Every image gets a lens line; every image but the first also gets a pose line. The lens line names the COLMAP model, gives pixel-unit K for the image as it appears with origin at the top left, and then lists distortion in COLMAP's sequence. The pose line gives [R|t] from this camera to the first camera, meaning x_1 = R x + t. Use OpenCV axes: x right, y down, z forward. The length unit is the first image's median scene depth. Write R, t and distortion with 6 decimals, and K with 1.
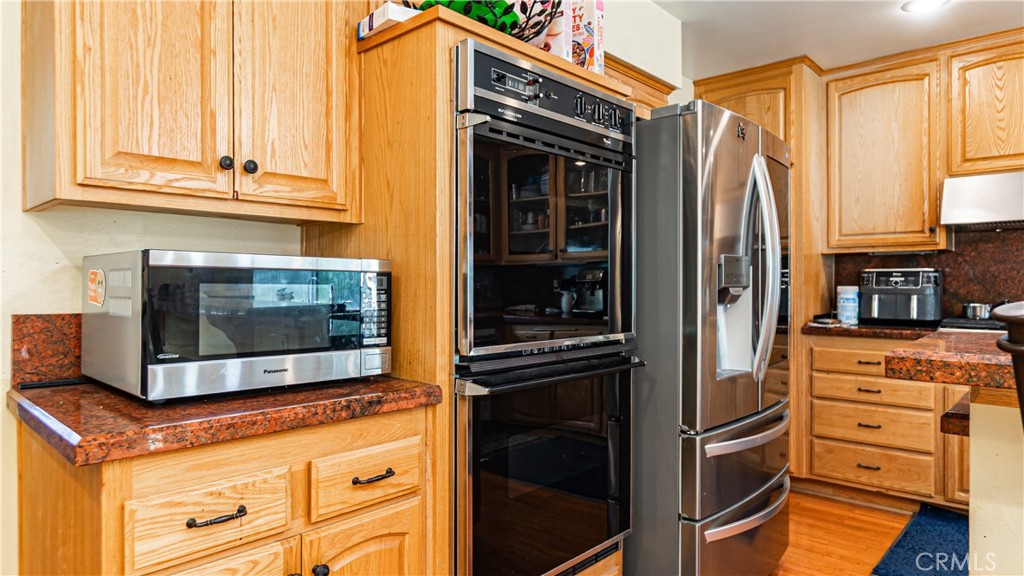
lens RADIAL K [[612.4, 0, 512.3], [0, 612.4, 286.0], [0, 0, 1]] dist [-0.020651, 0.001394]
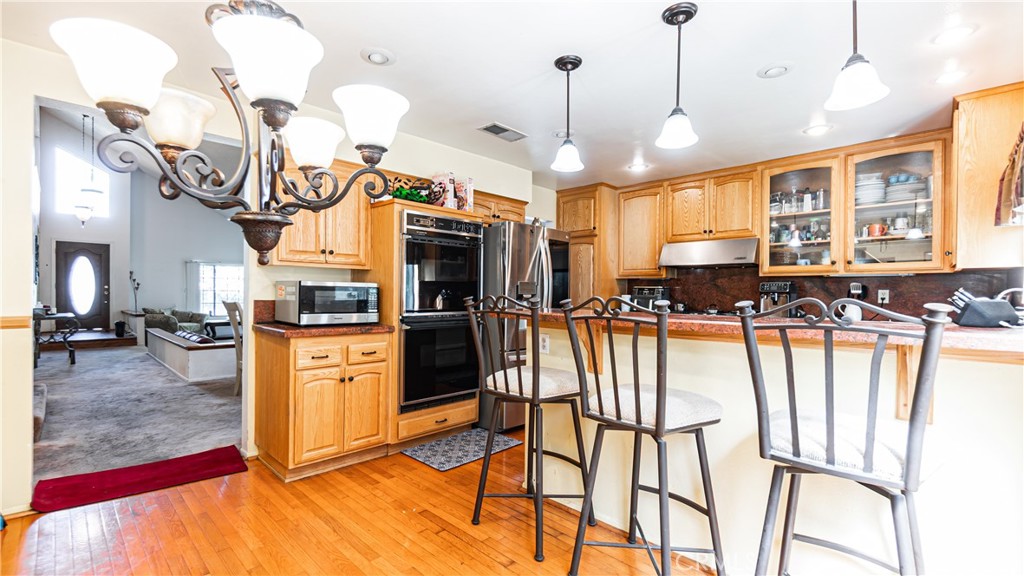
lens RADIAL K [[460.4, 0, 528.7], [0, 460.4, 295.5], [0, 0, 1]] dist [-0.008109, -0.001249]
pose [[0.999879, 0.010208, -0.011717, 0.558638], [-0.010174, 0.999944, 0.003018, 0.001806], [0.011747, -0.002899, 0.999927, -1.225629]]
